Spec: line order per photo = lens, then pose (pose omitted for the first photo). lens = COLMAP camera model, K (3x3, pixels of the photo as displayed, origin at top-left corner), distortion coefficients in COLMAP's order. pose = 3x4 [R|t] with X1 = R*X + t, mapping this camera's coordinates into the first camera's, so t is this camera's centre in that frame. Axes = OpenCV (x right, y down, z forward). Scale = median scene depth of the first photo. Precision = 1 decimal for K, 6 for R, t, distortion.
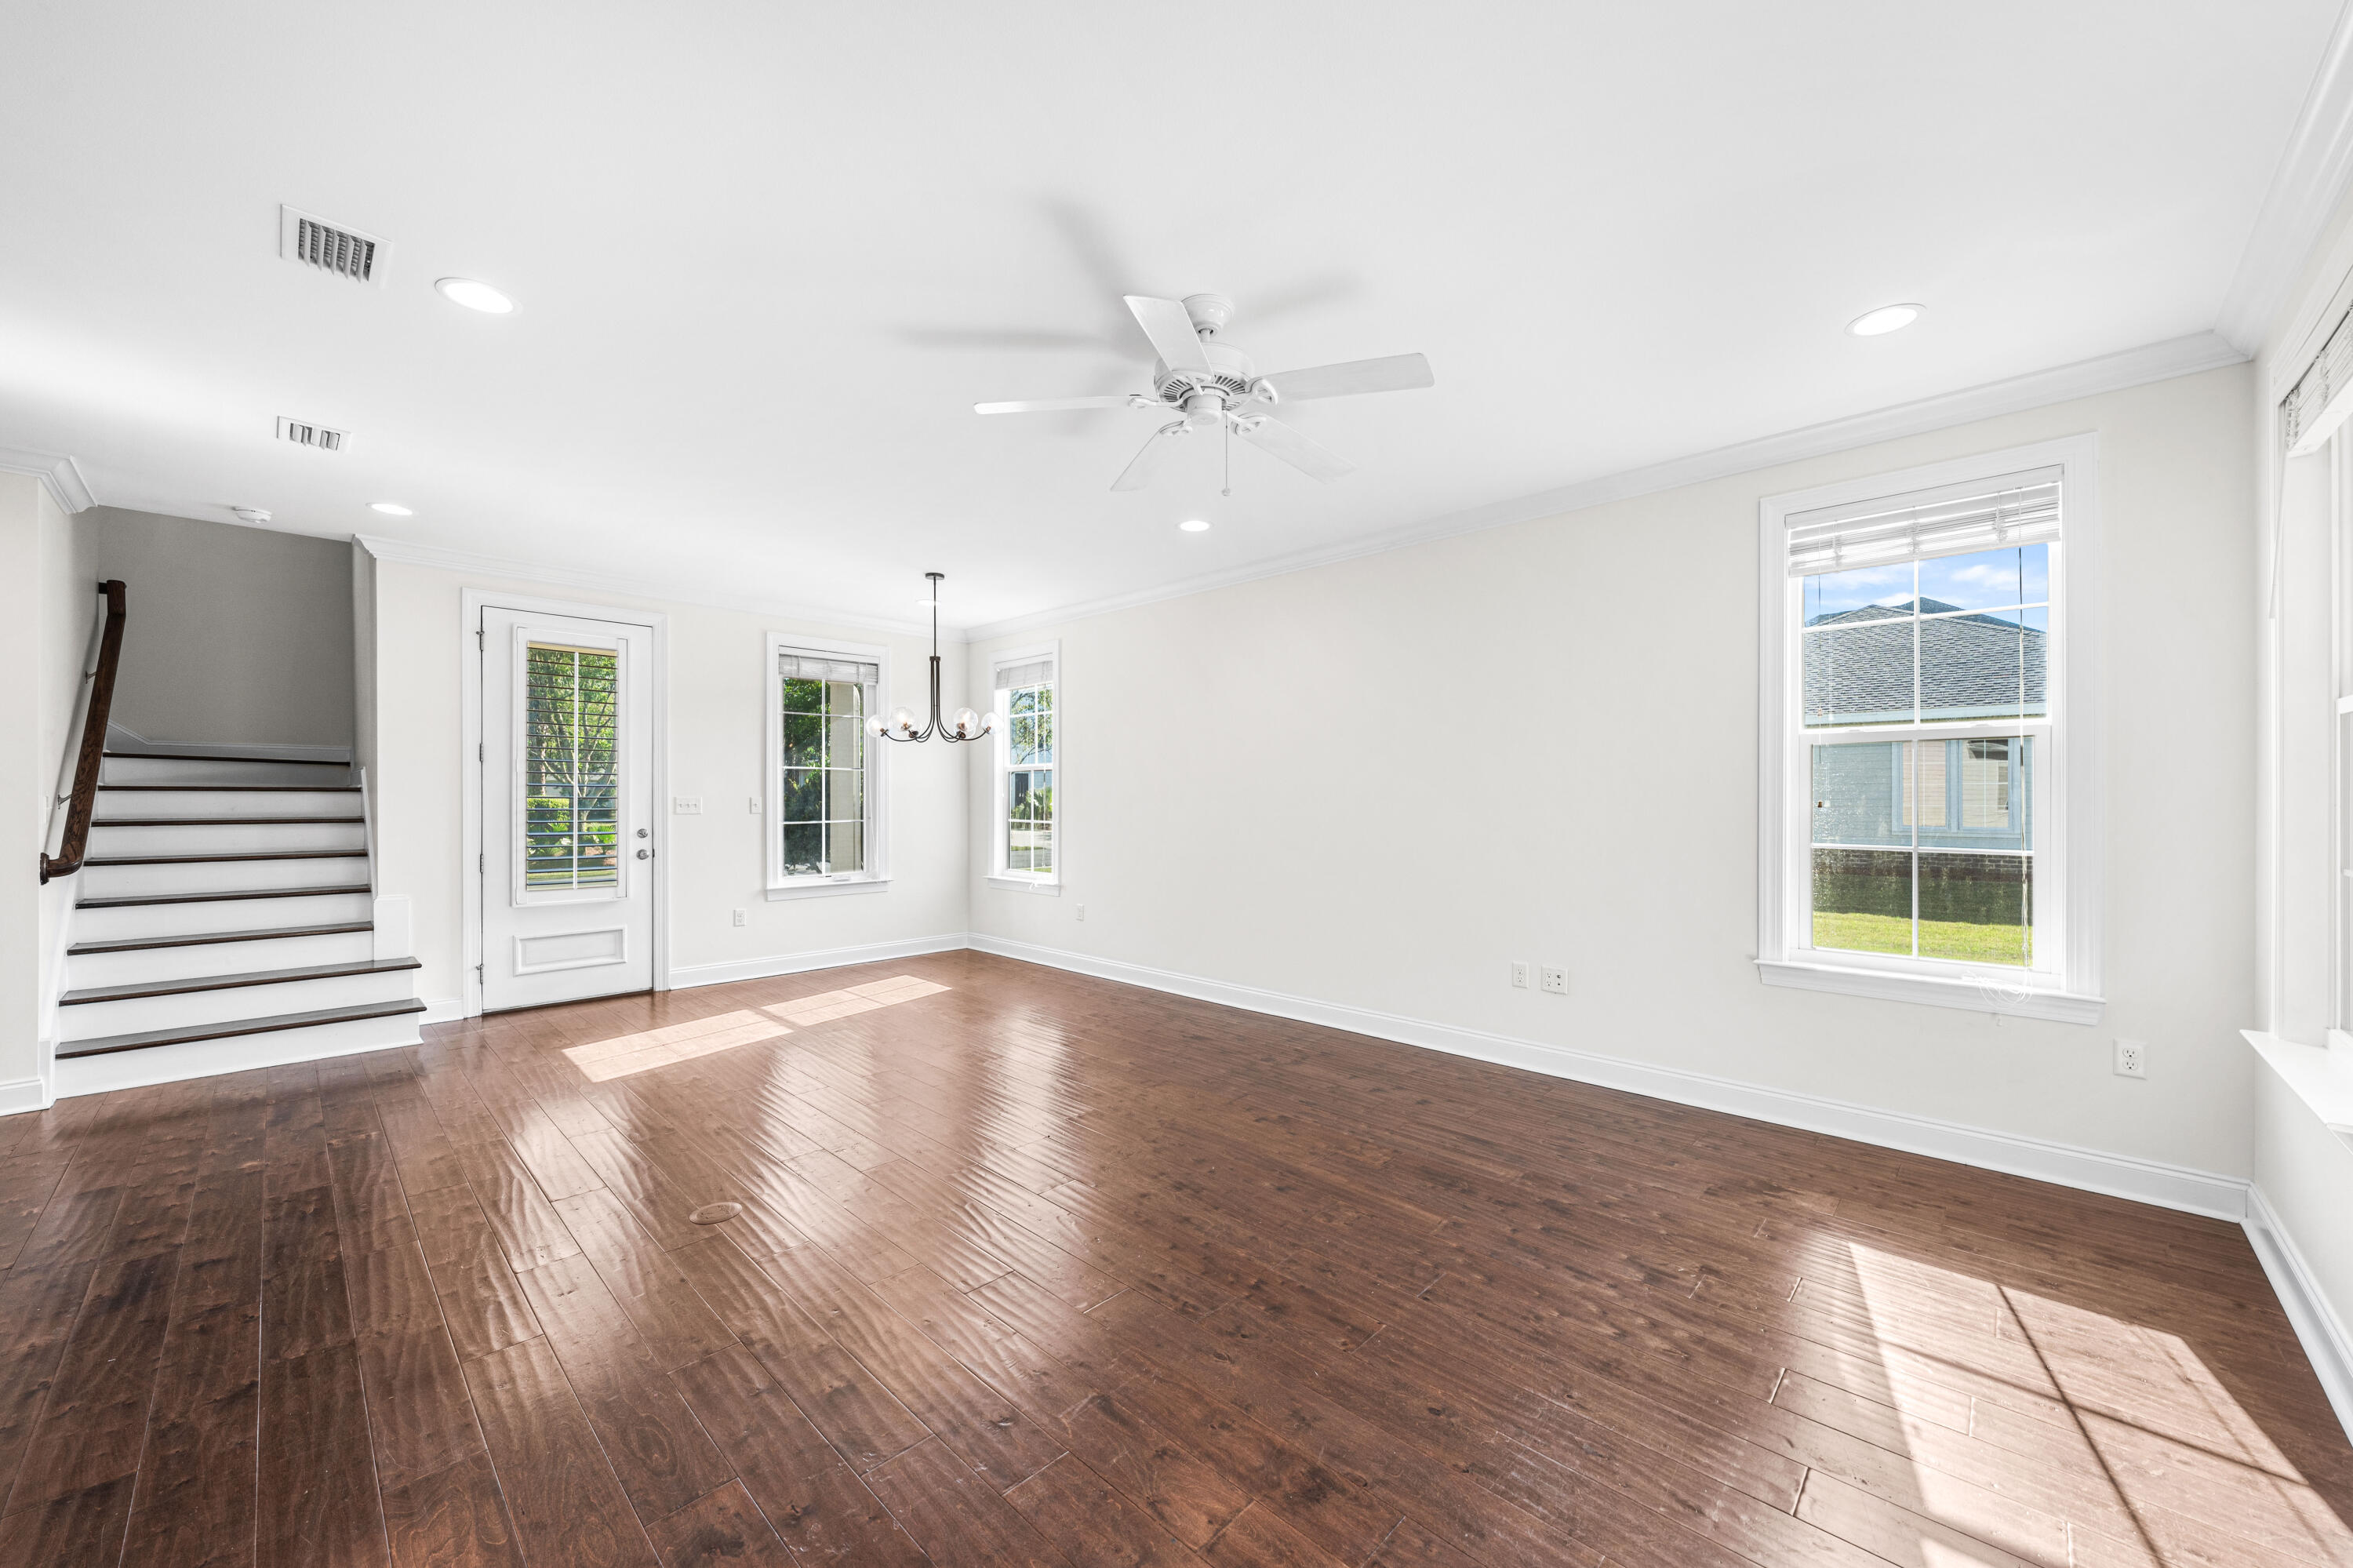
lens RADIAL K [[875.6, 0, 1172.7], [0, 875.6, 803.3], [0, 0, 1]] dist [-0.000777, -0.000230]
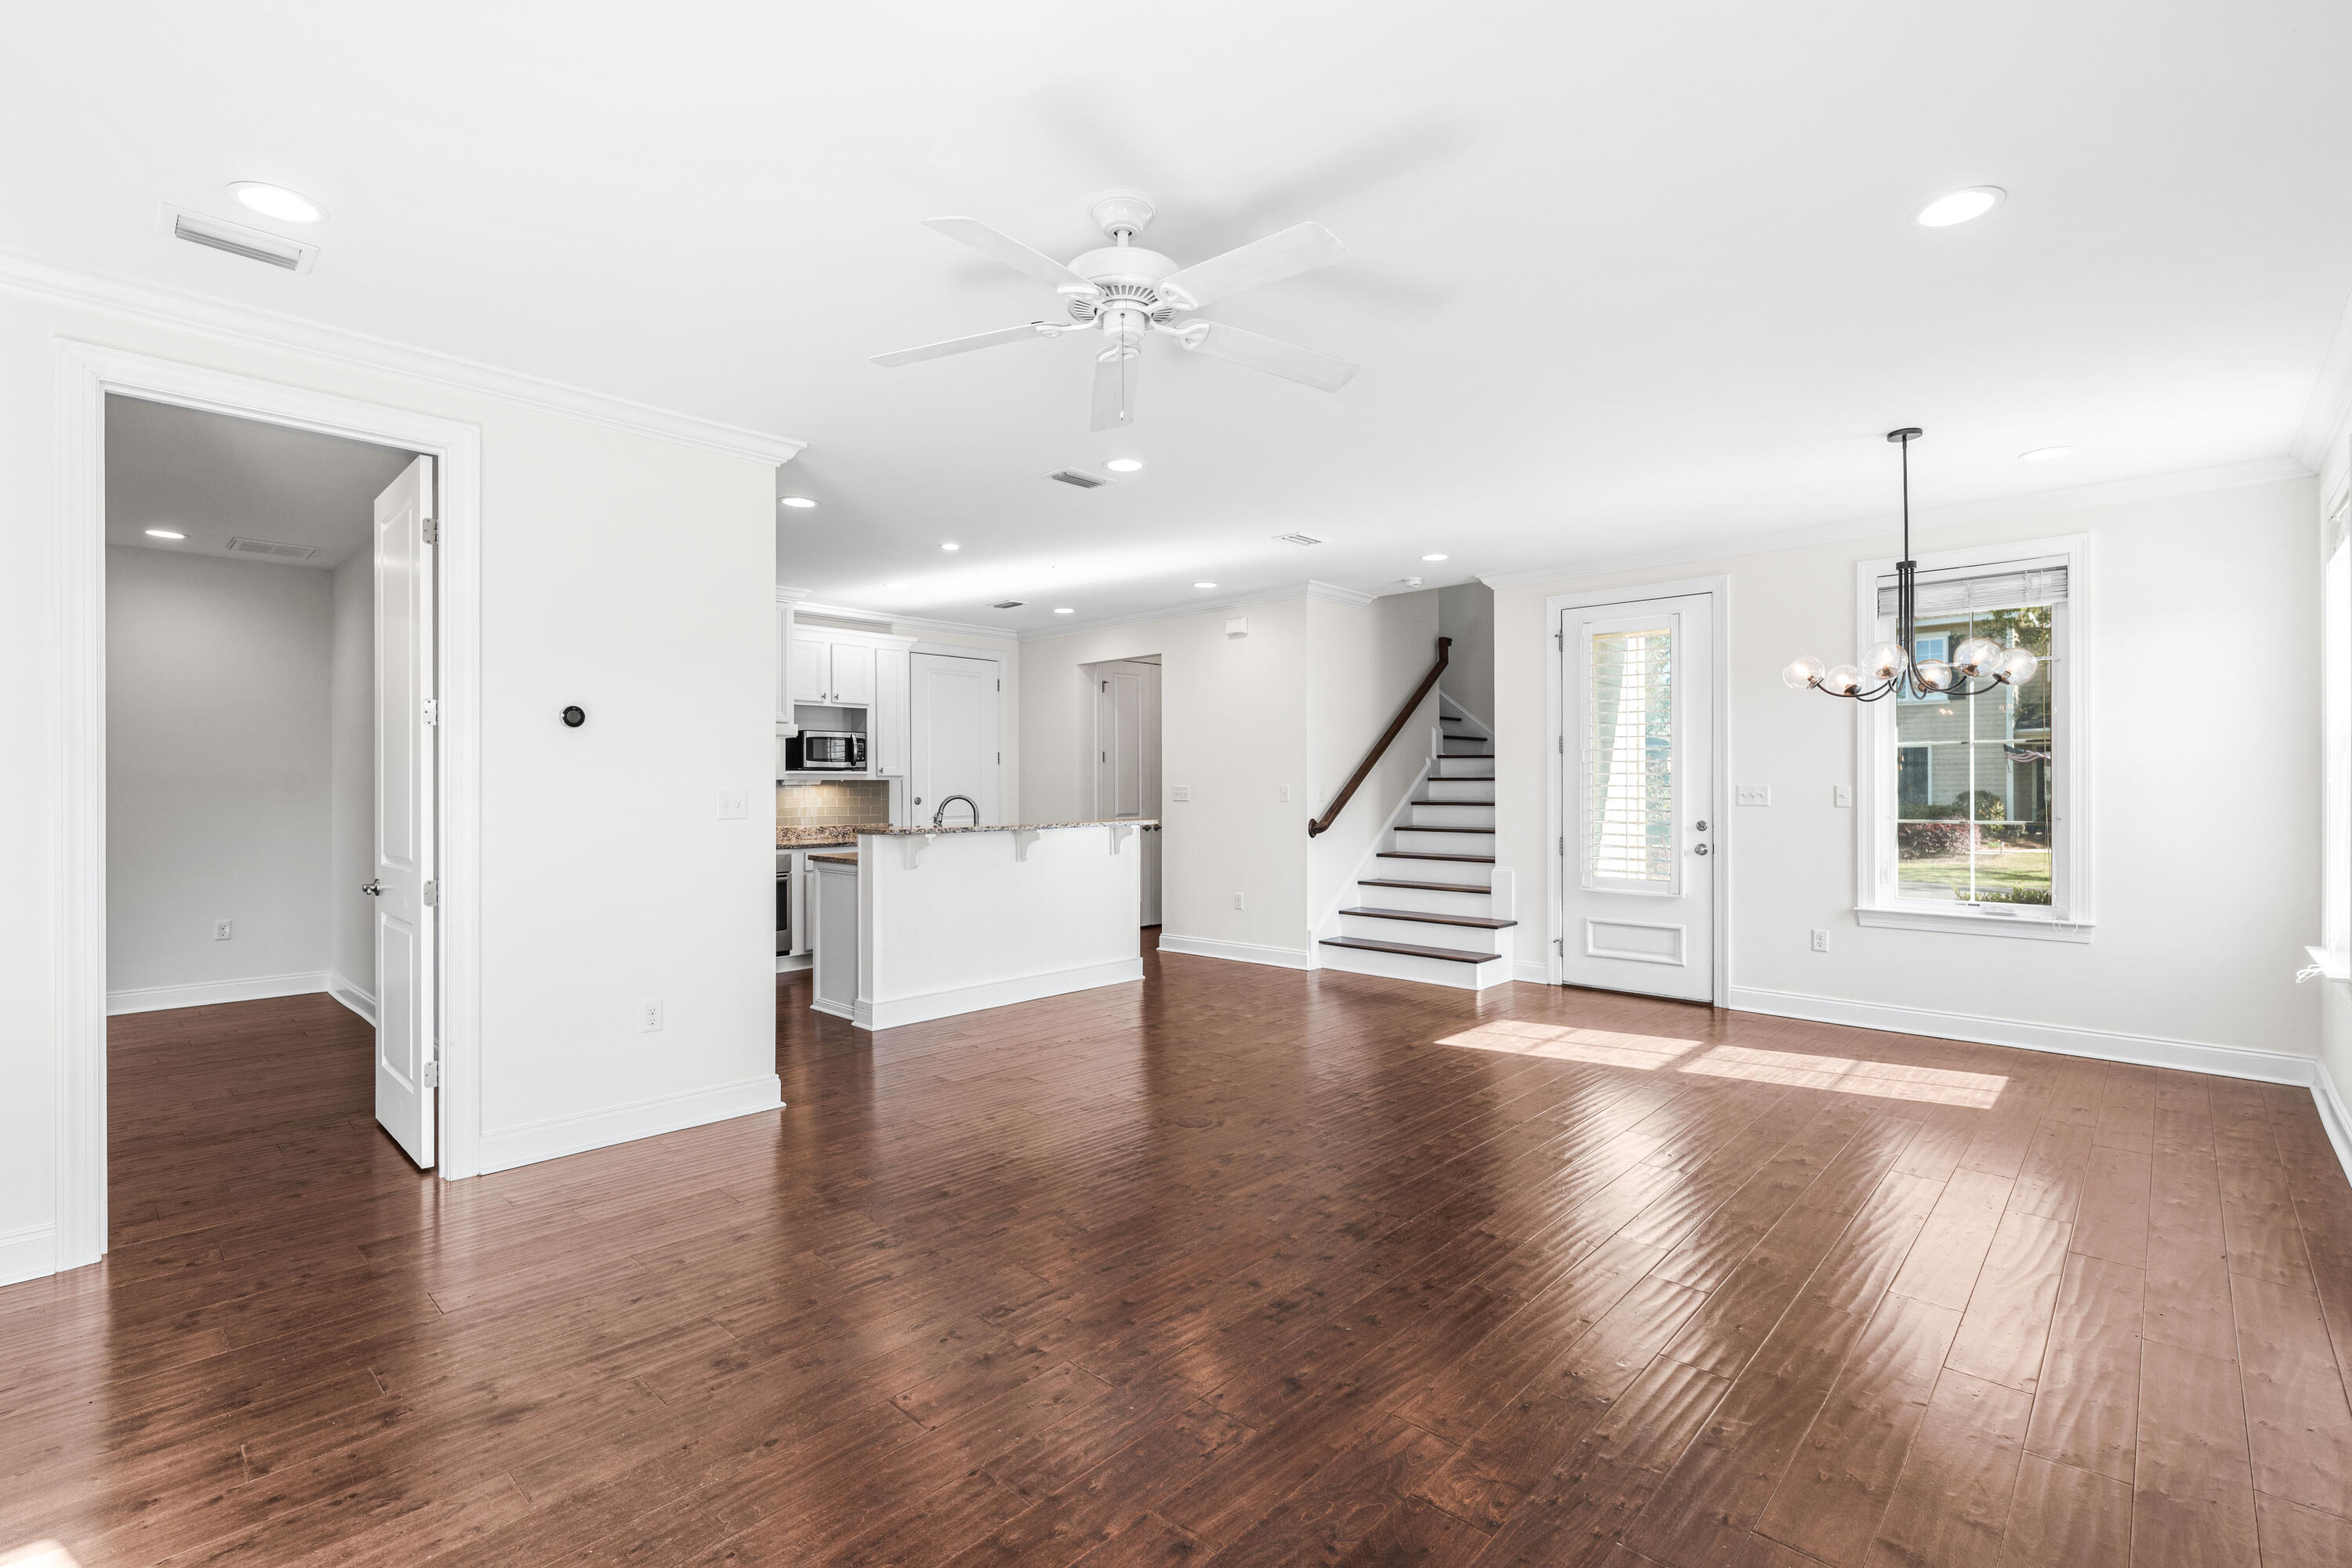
lens RADIAL K [[1045.8, 0, 1186.0], [0, 1045.8, 790.1], [0, 0, 1]] dist [0.004464, -0.000757]
pose [[0.022584, 0.004905, -0.999733, 0.502738], [-0.005949, 0.999971, 0.004771, -0.004677], [0.999727, 0.005840, 0.022612, 0.497278]]
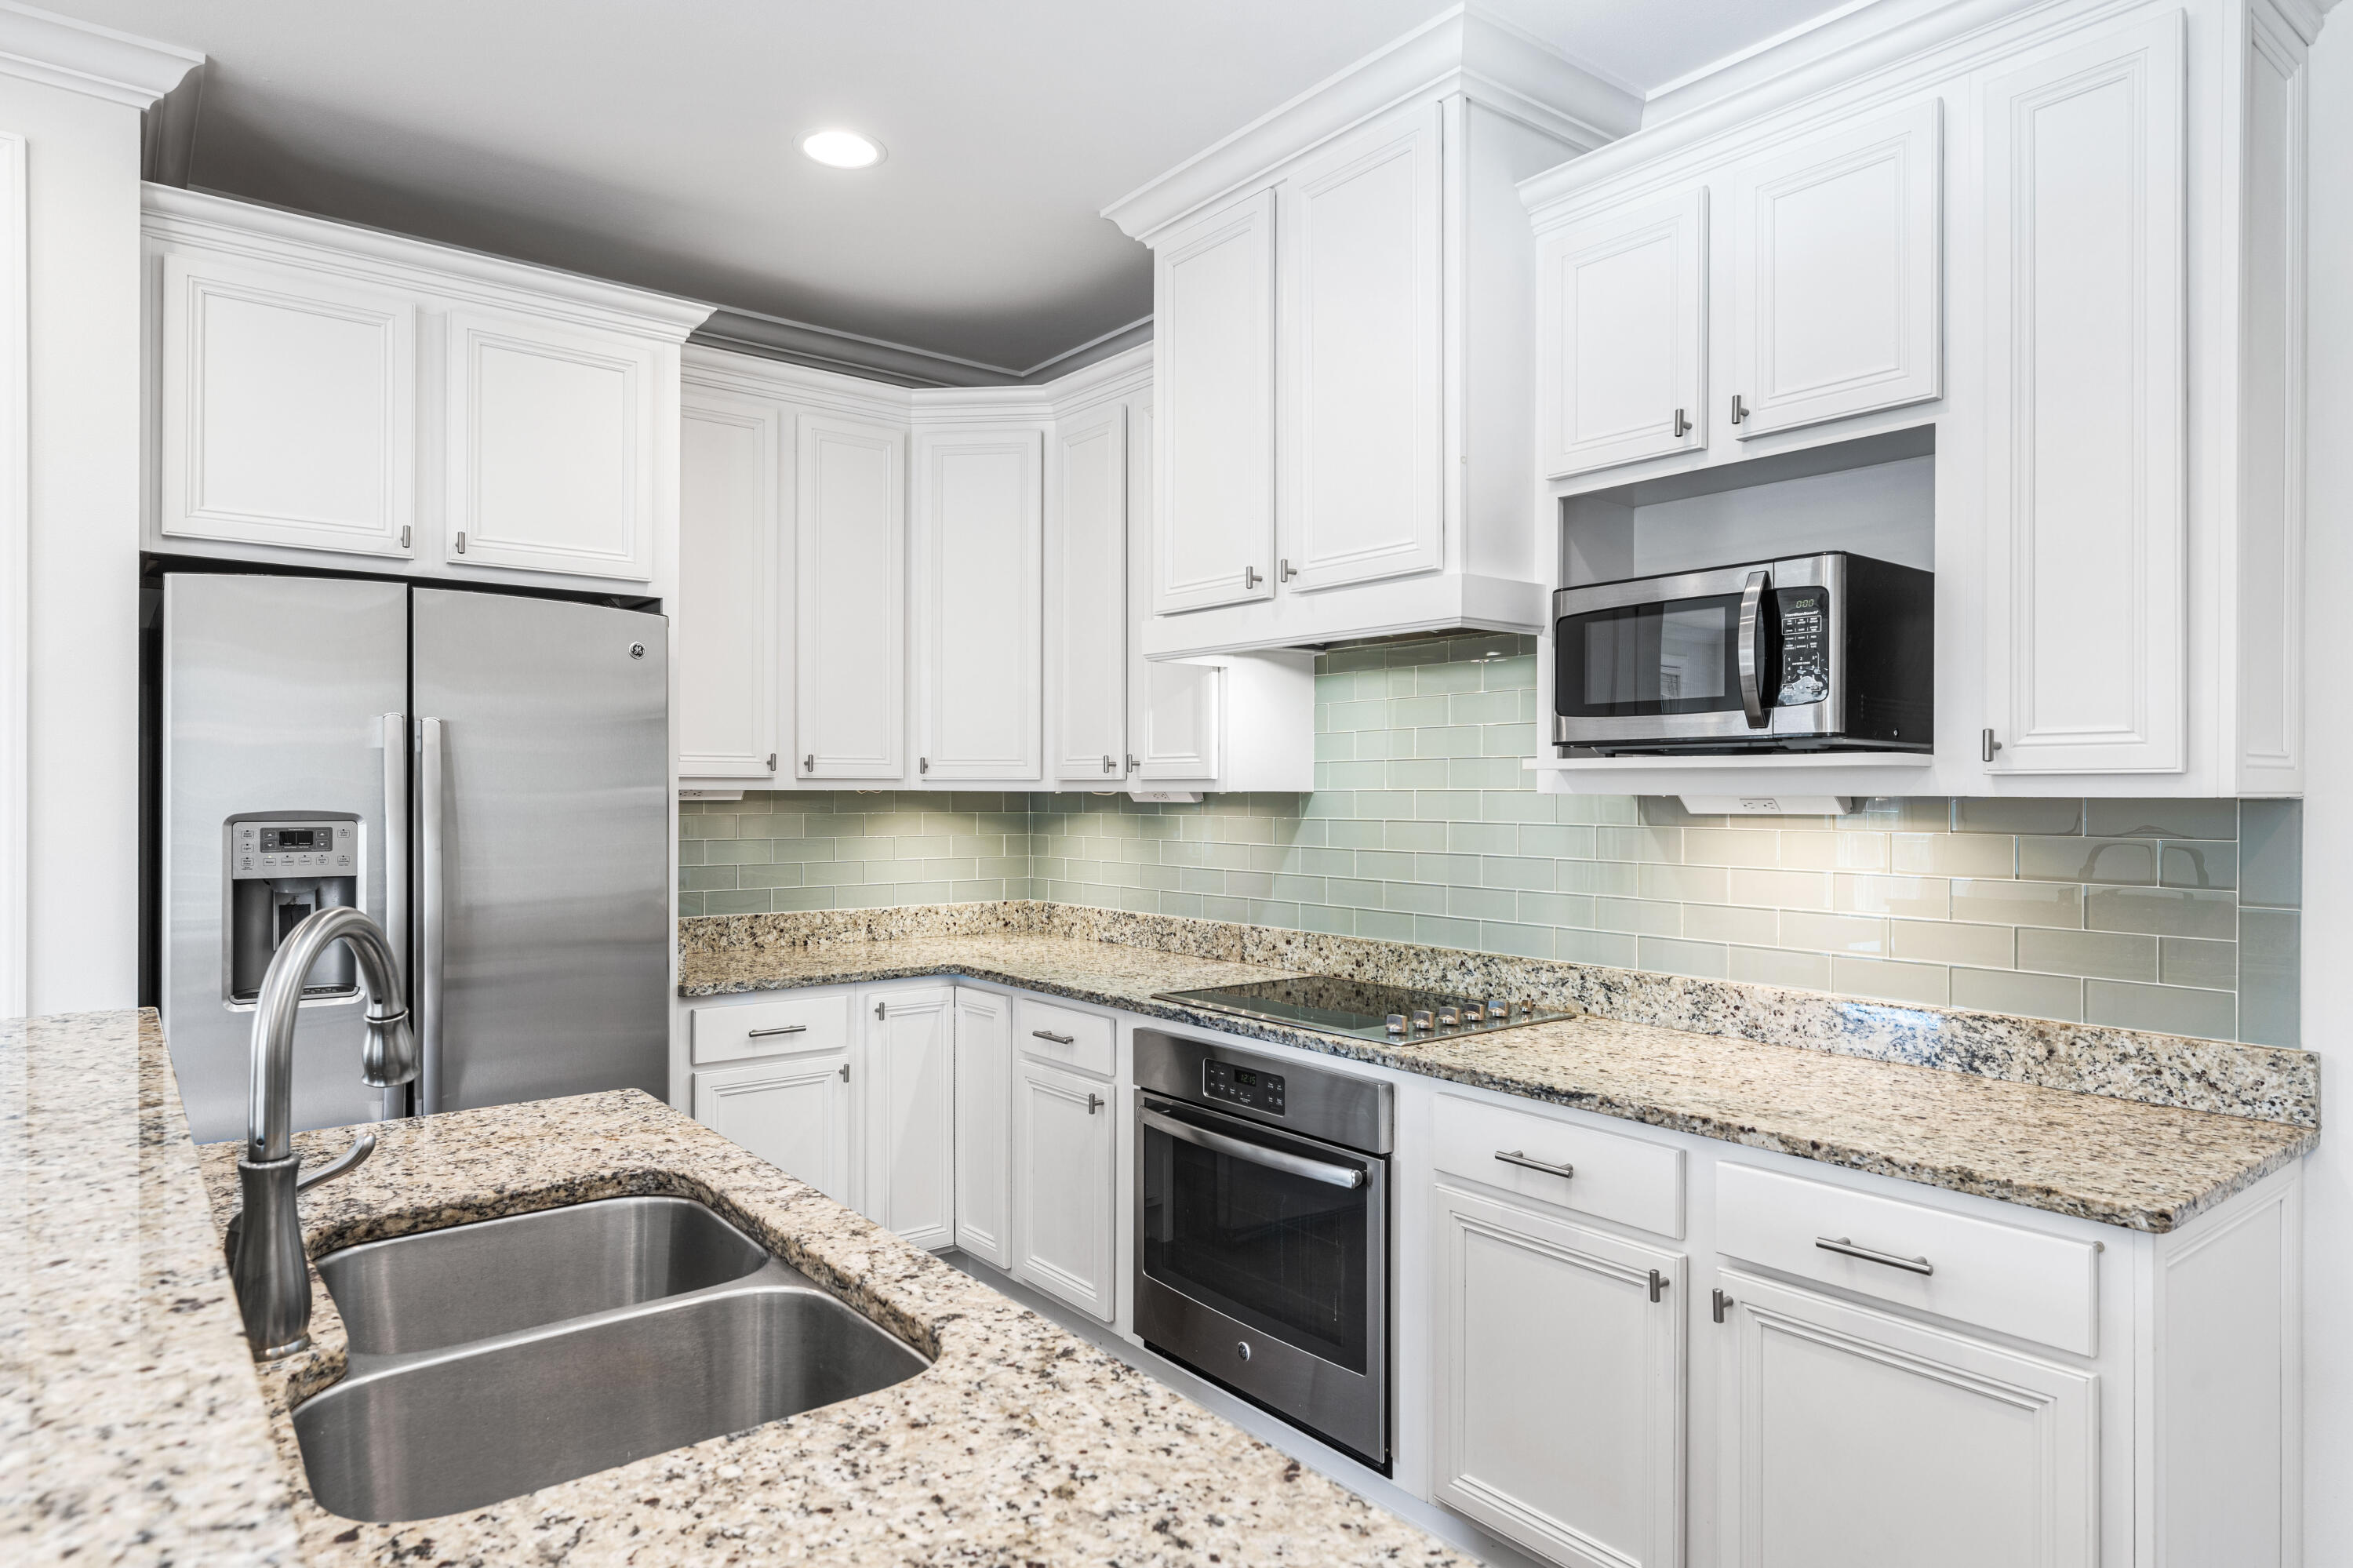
lens RADIAL K [[1382.9, 0, 1178.2], [0, 1382.9, 788.2], [0, 0, 1]] dist [0.002125, 0.001382]
pose [[-0.990923, -0.000987, 0.134424, -0.890529], [0.000156, 0.999964, 0.008493, -0.015029], [-0.134427, 0.008437, -0.990888, 0.476464]]
